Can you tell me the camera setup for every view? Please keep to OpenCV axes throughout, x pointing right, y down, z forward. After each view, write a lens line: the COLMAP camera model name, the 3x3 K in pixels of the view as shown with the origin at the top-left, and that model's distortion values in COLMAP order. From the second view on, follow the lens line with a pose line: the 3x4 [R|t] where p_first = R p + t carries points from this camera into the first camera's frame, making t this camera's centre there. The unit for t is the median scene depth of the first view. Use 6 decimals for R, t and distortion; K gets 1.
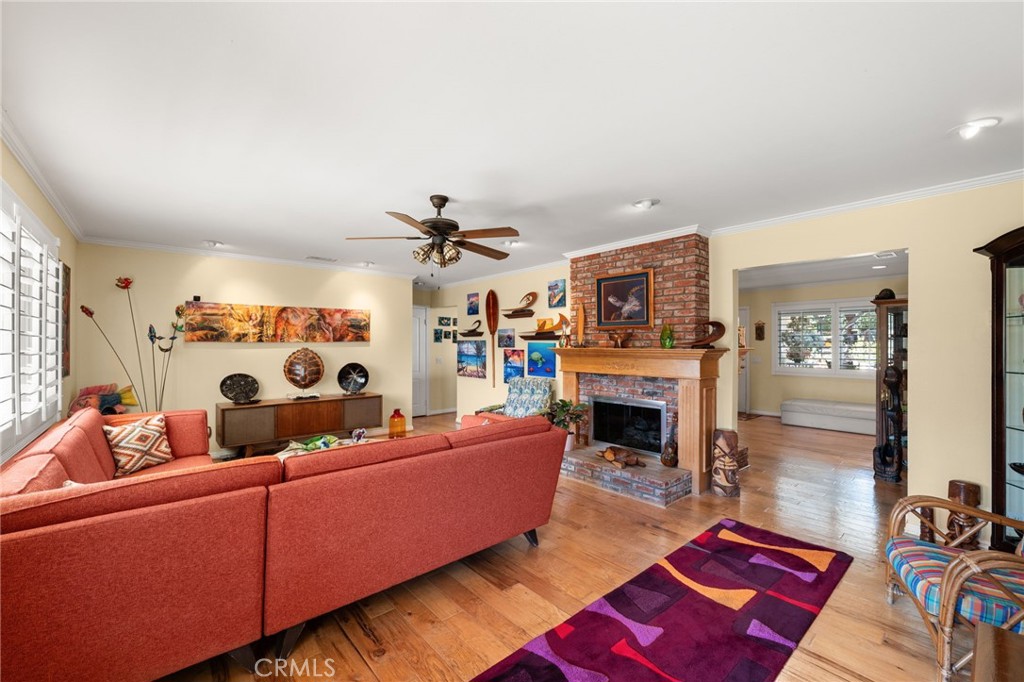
lens RADIAL K [[418.0, 0, 509.8], [0, 418.0, 341.9], [0, 0, 1]] dist [-0.002577, -0.000351]
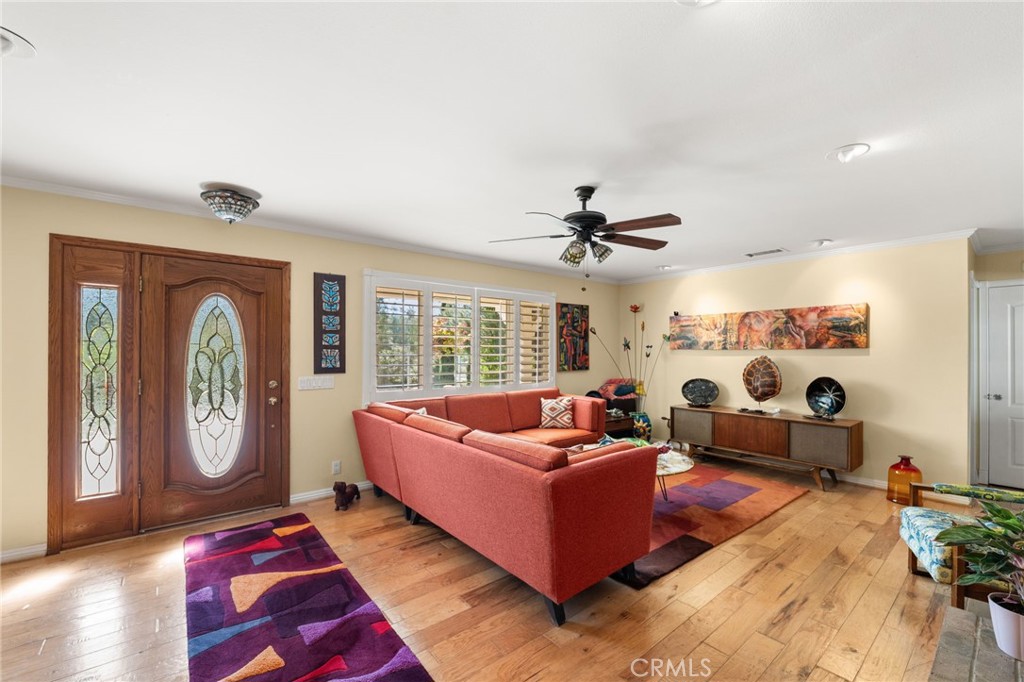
lens RADIAL K [[418.0, 0, 509.3], [0, 418.0, 348.7], [0, 0, 1]] dist [-0.002577, -0.000351]
pose [[-0.029519, -0.004080, -0.999556, 0.434740], [0.003768, 0.999984, -0.004193, 0.000660], [0.999557, -0.003890, -0.029503, 0.505113]]
